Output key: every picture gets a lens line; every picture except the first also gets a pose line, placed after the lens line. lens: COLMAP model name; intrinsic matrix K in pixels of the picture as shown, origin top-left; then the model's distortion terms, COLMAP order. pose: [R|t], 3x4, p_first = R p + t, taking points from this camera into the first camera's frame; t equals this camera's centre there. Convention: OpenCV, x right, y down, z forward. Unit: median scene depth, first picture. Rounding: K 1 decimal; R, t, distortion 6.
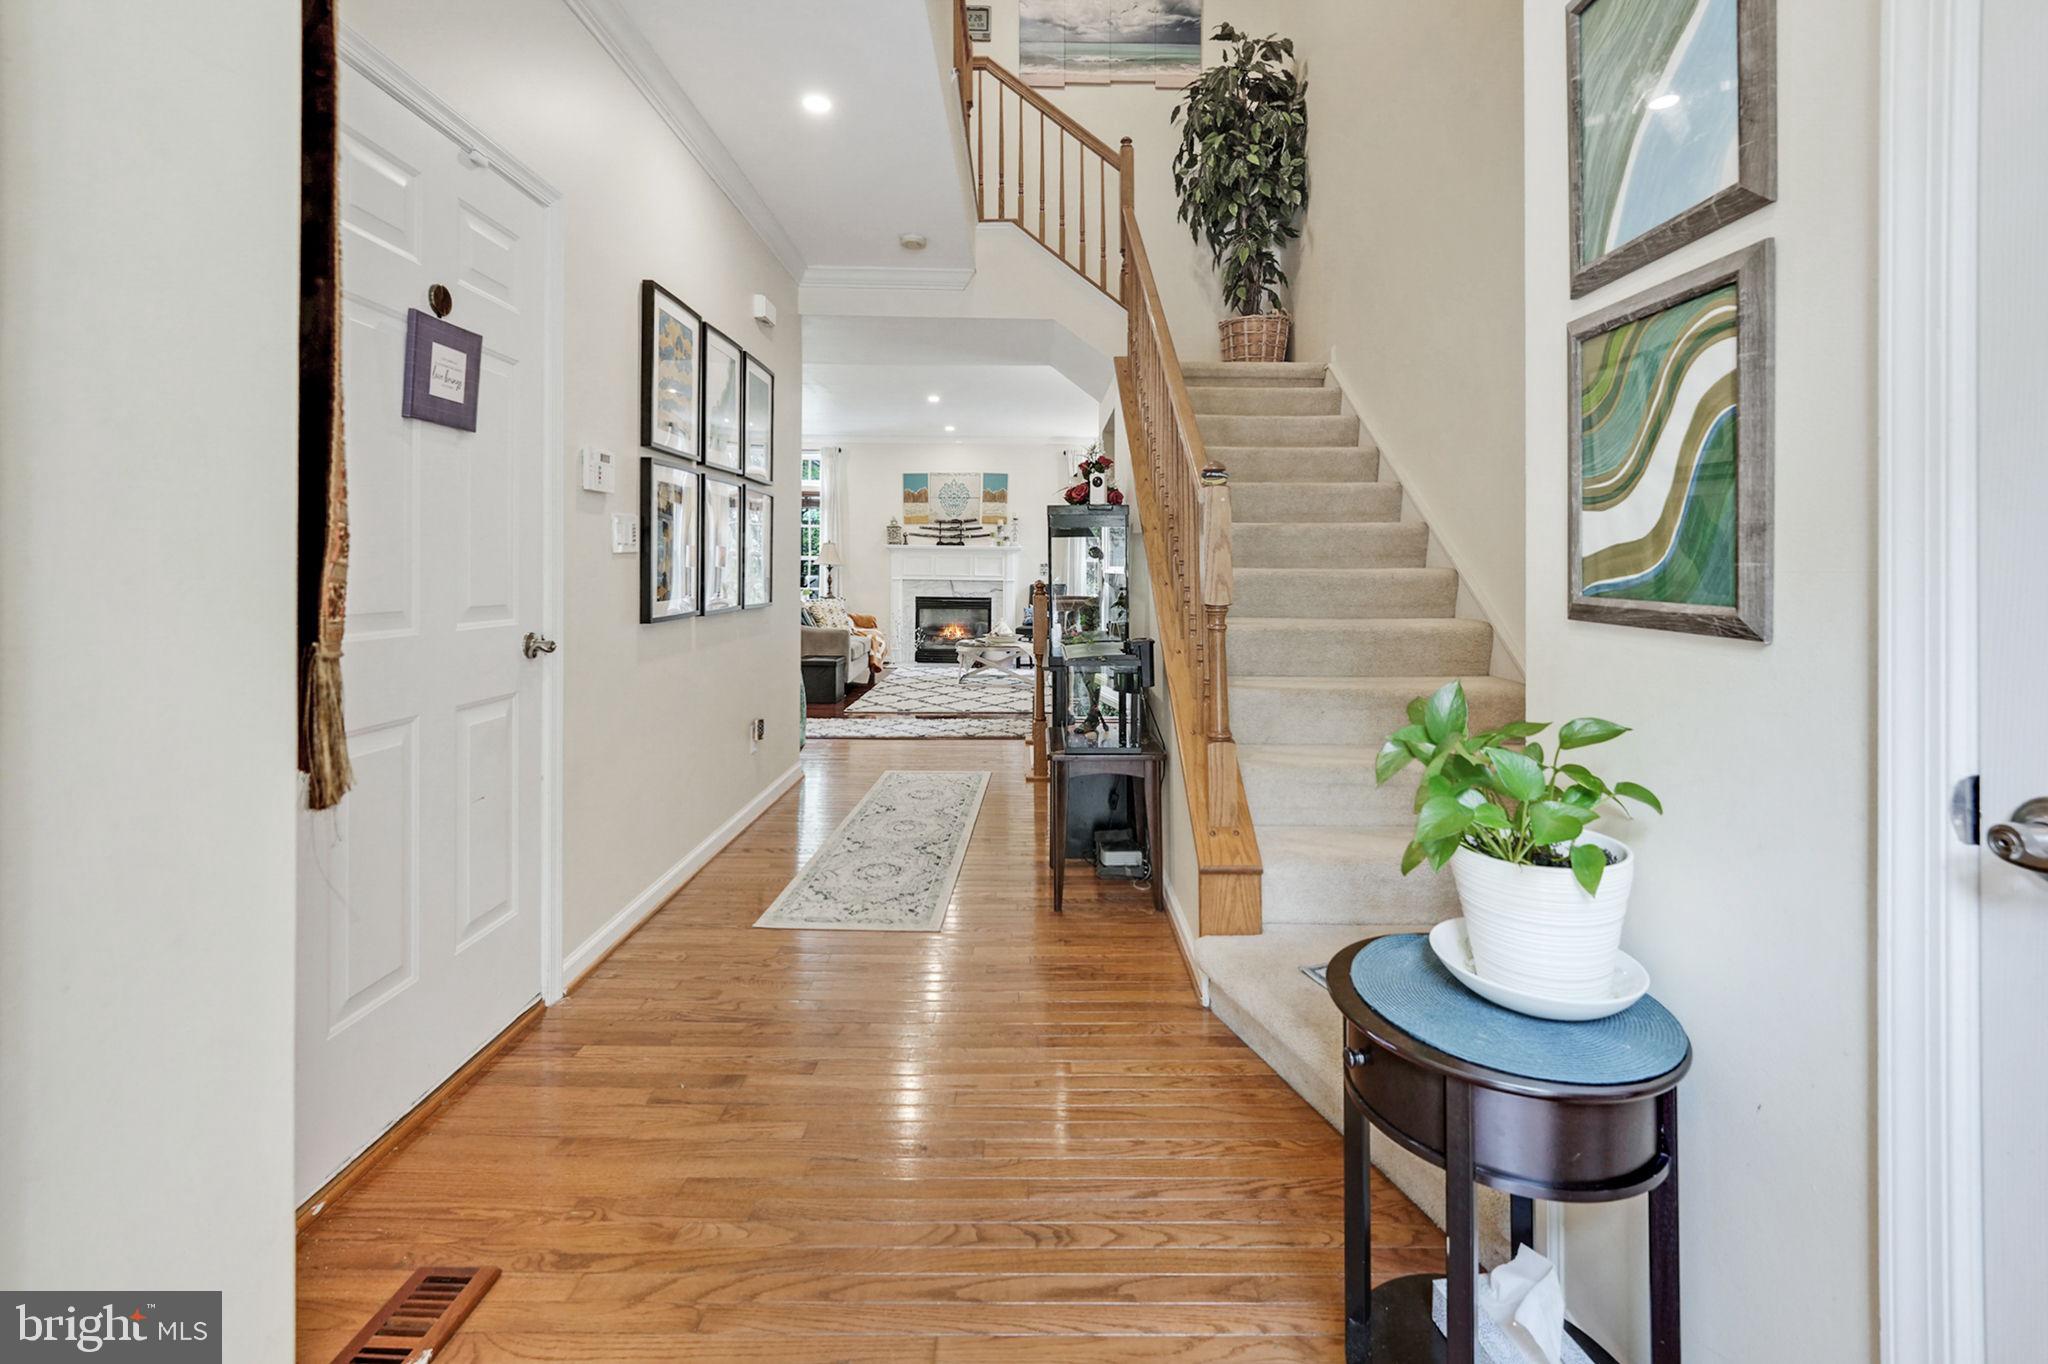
lens RADIAL K [[894.1, 0, 1037.2], [0, 894.1, 563.7], [0, 0, 1]] dist [-0.000837, -0.000044]
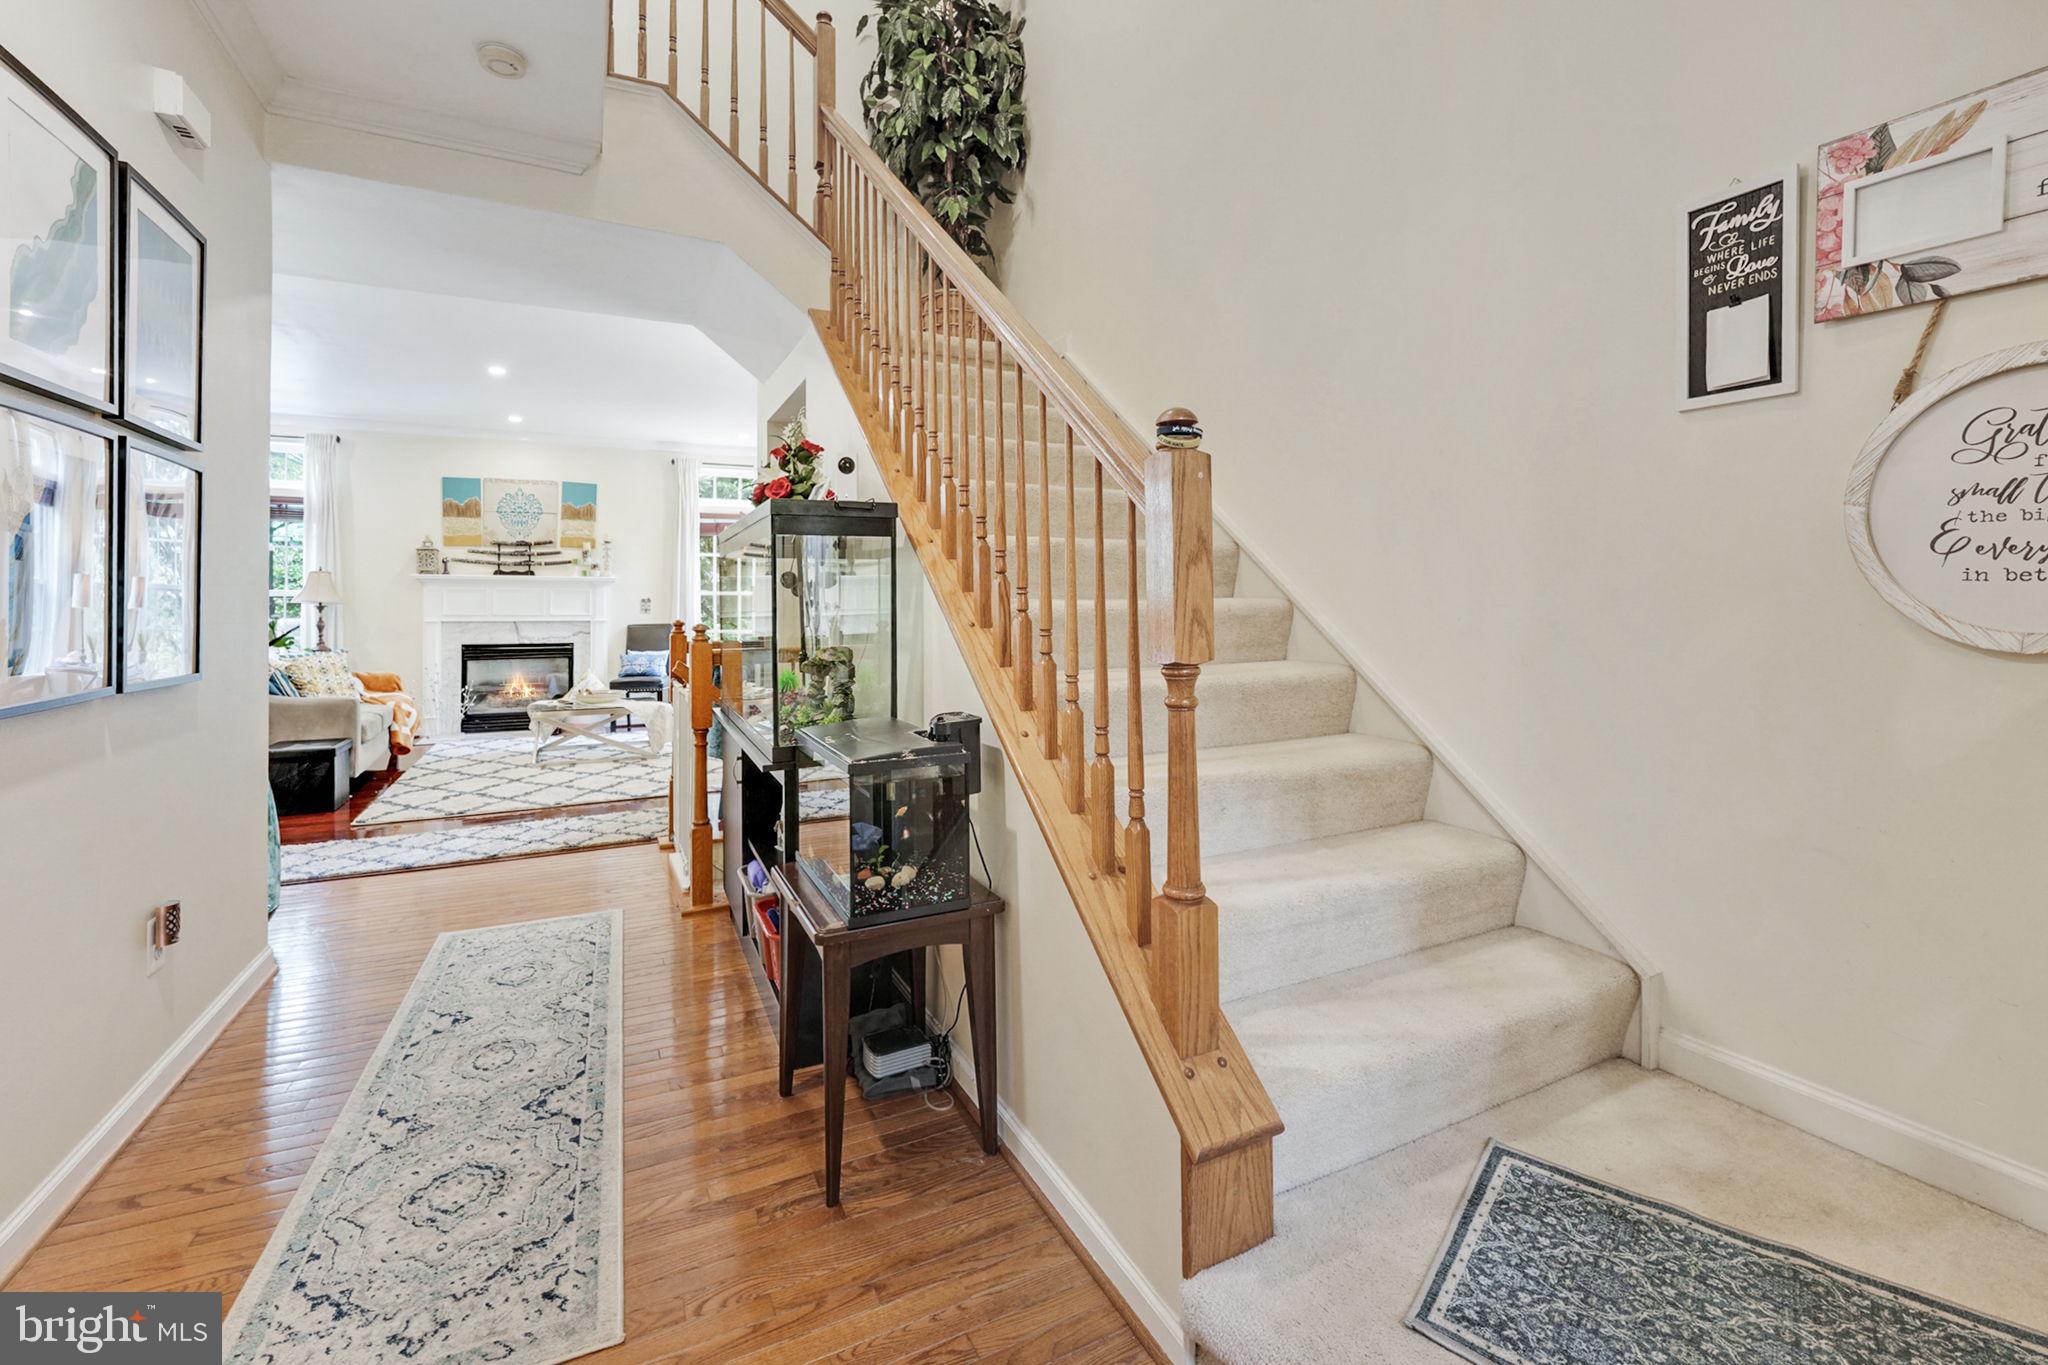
lens RADIAL K [[863.0, 0, 978.0], [0, 863.0, 590.9], [0, 0, 1]] dist [-0.011760, 0.000168]
pose [[0.908030, -0.004544, 0.418881, -0.065834], [0.008195, 0.999942, -0.006918, 0.001322], [-0.418825, 0.009715, 0.908015, 0.253557]]
